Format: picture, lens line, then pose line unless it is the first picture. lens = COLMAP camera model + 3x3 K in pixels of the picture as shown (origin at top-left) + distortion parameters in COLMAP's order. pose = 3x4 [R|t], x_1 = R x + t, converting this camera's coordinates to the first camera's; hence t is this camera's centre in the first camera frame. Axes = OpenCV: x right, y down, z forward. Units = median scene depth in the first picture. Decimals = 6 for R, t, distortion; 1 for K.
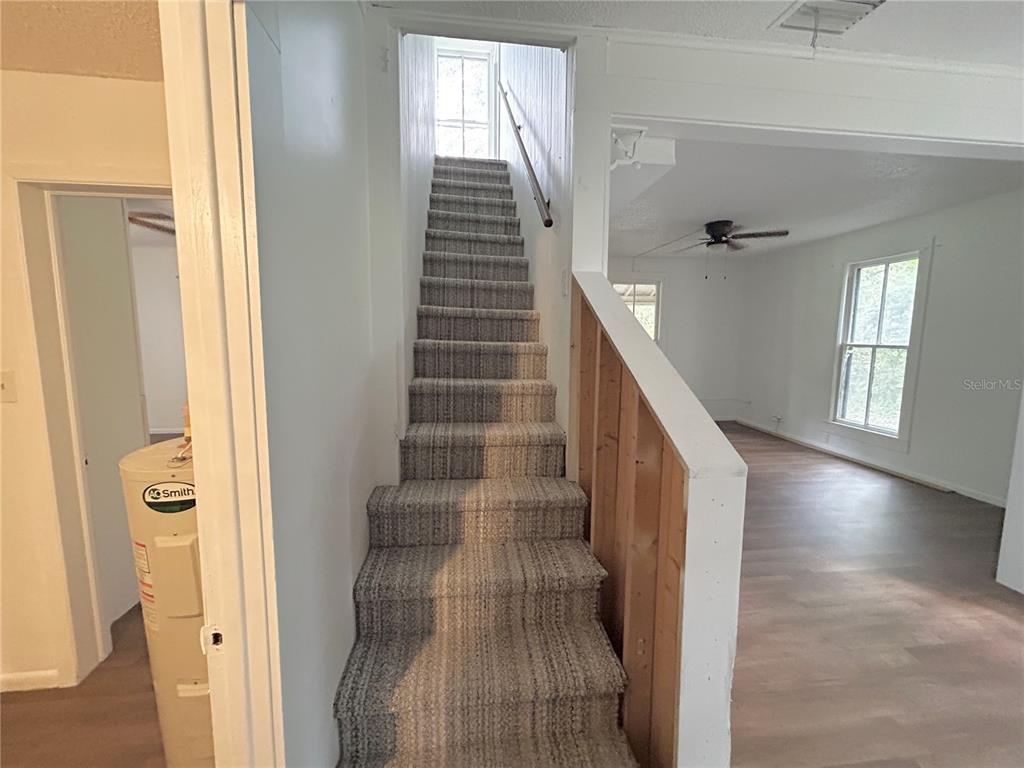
lens RADIAL K [[420.9, 0, 512.0], [0, 420.9, 384.0], [0, 0, 1]] dist [0.001349, 0.000462]
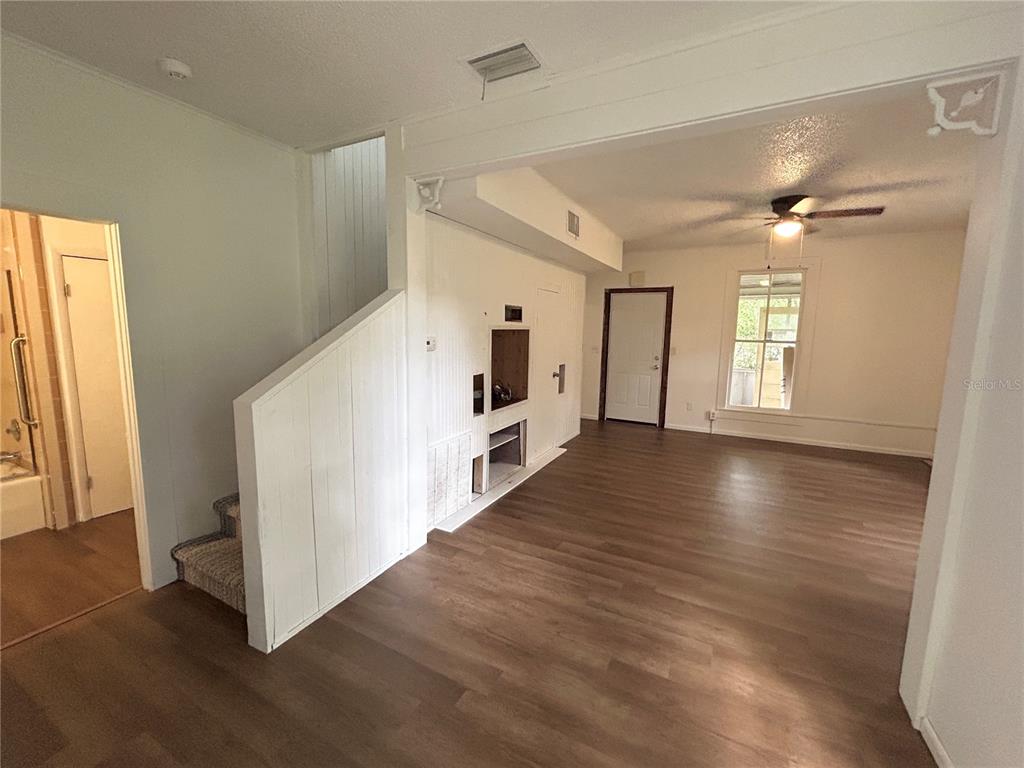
lens RADIAL K [[420.9, 0, 512.0], [0, 420.9, 384.0], [0, 0, 1]] dist [0.001349, 0.000462]
pose [[0.821527, 0.071065, -0.565723, 1.096515], [-0.071183, 0.997223, 0.021900, -0.001901], [0.565708, 0.022278, 0.824304, 0.058794]]
